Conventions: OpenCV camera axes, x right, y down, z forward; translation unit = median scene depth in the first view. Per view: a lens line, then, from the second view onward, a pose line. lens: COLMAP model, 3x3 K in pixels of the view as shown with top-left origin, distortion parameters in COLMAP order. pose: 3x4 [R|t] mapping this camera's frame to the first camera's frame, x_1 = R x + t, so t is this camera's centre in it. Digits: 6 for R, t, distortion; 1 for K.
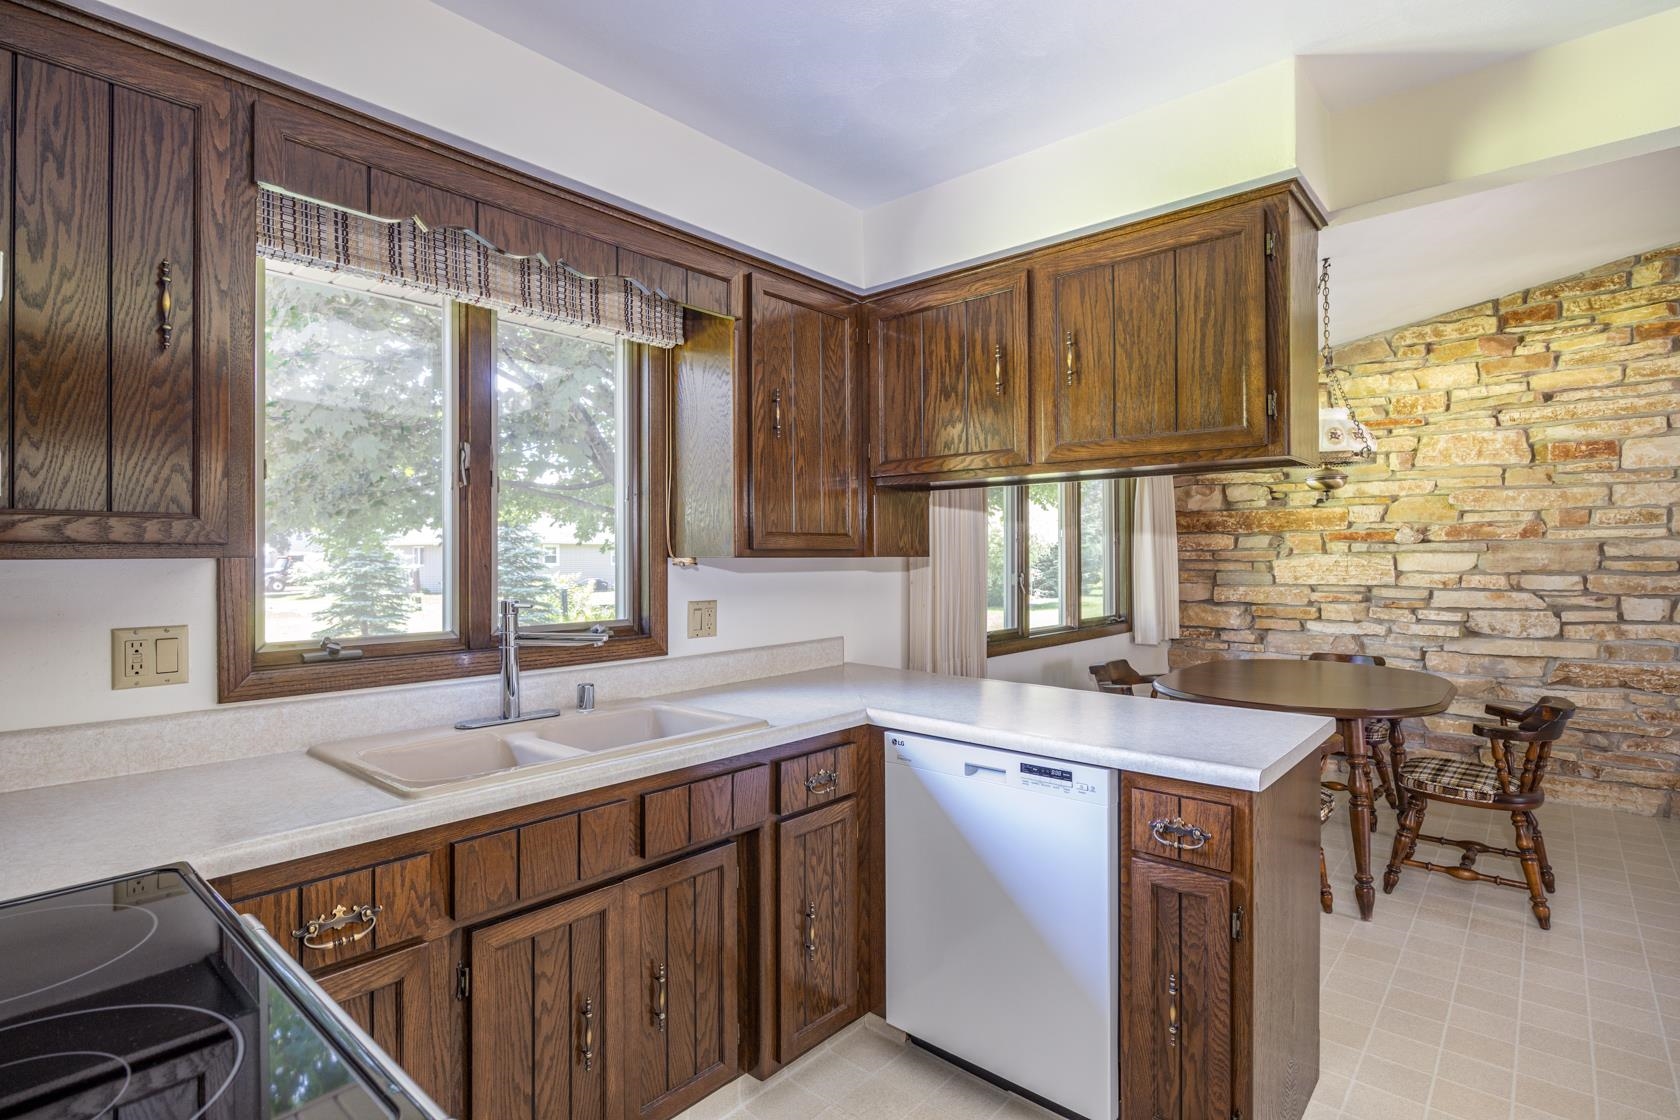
lens RADIAL K [[830.3, 0, 834.4], [0, 830.3, 557.0], [0, 0, 1]] dist [-0.002347, -0.002643]
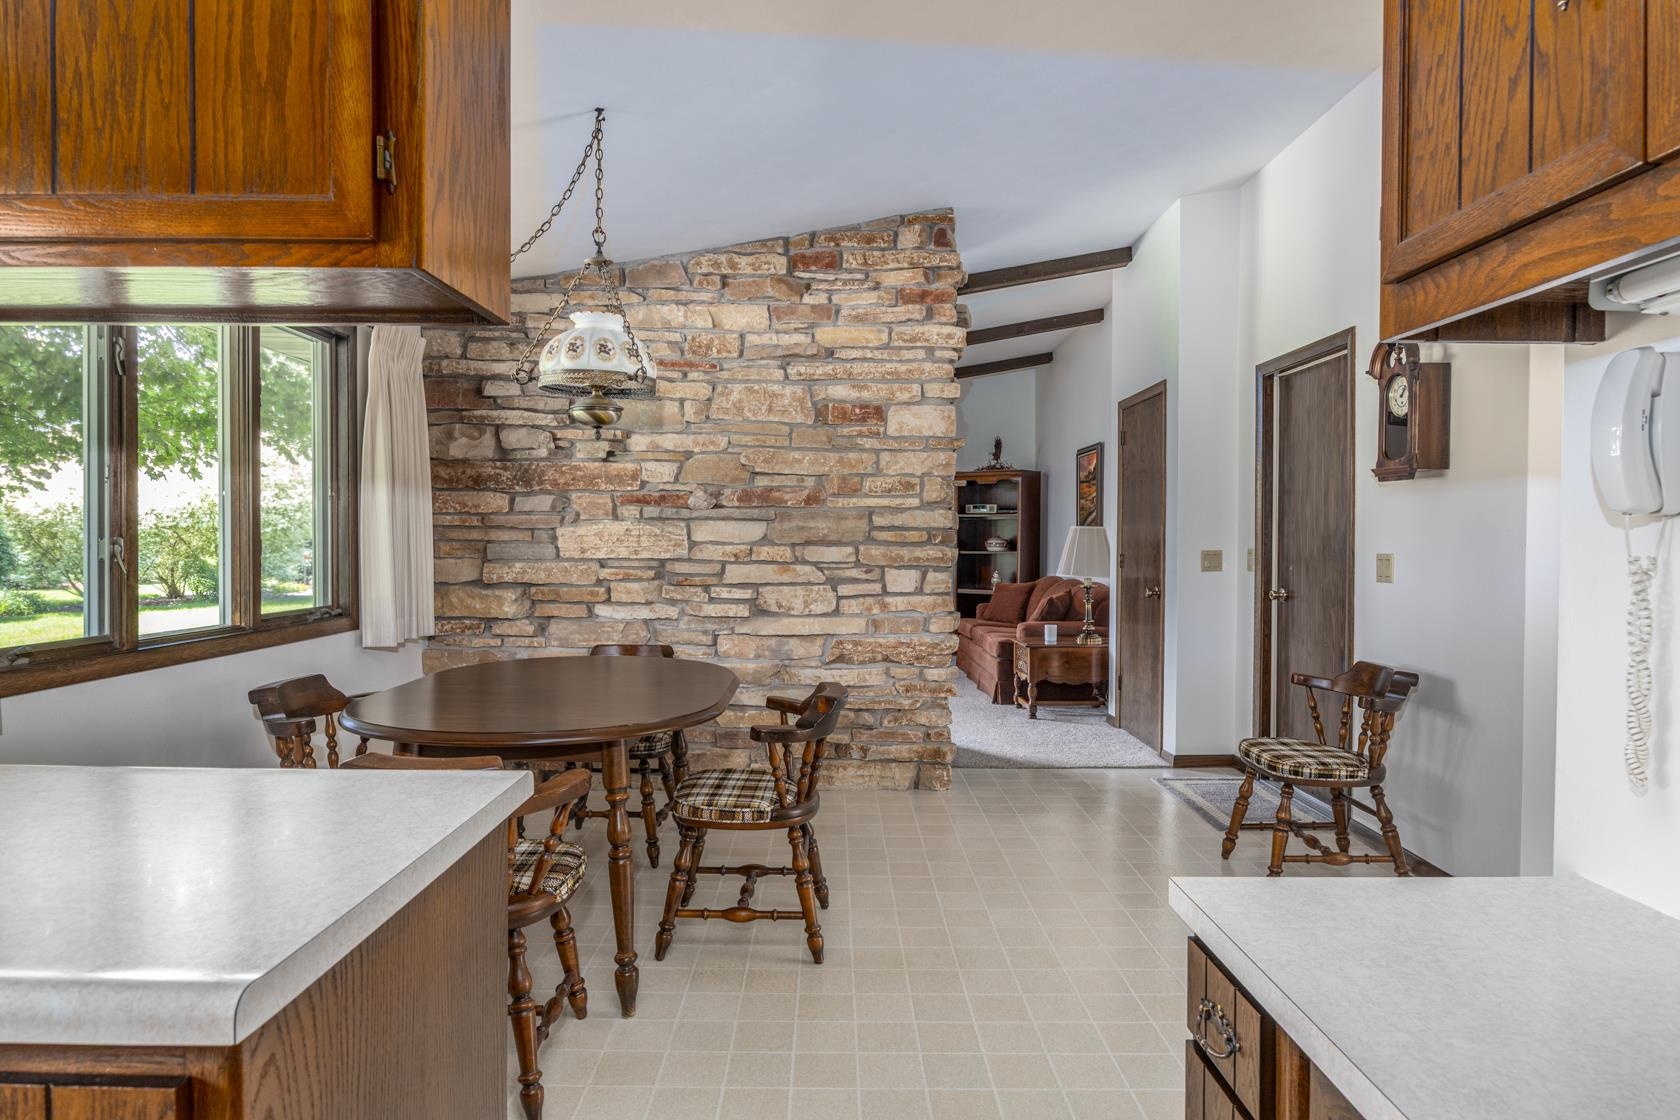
lens RADIAL K [[968.7, 0, 836.8], [0, 968.7, 554.5], [0, 0, 1]] dist [-0.004108, -0.000491]
pose [[0.750483, -0.000760, 0.660889, 0.145086], [-0.010977, 0.999847, 0.013615, 0.015496], [-0.660799, -0.017473, 0.750360, 0.169210]]
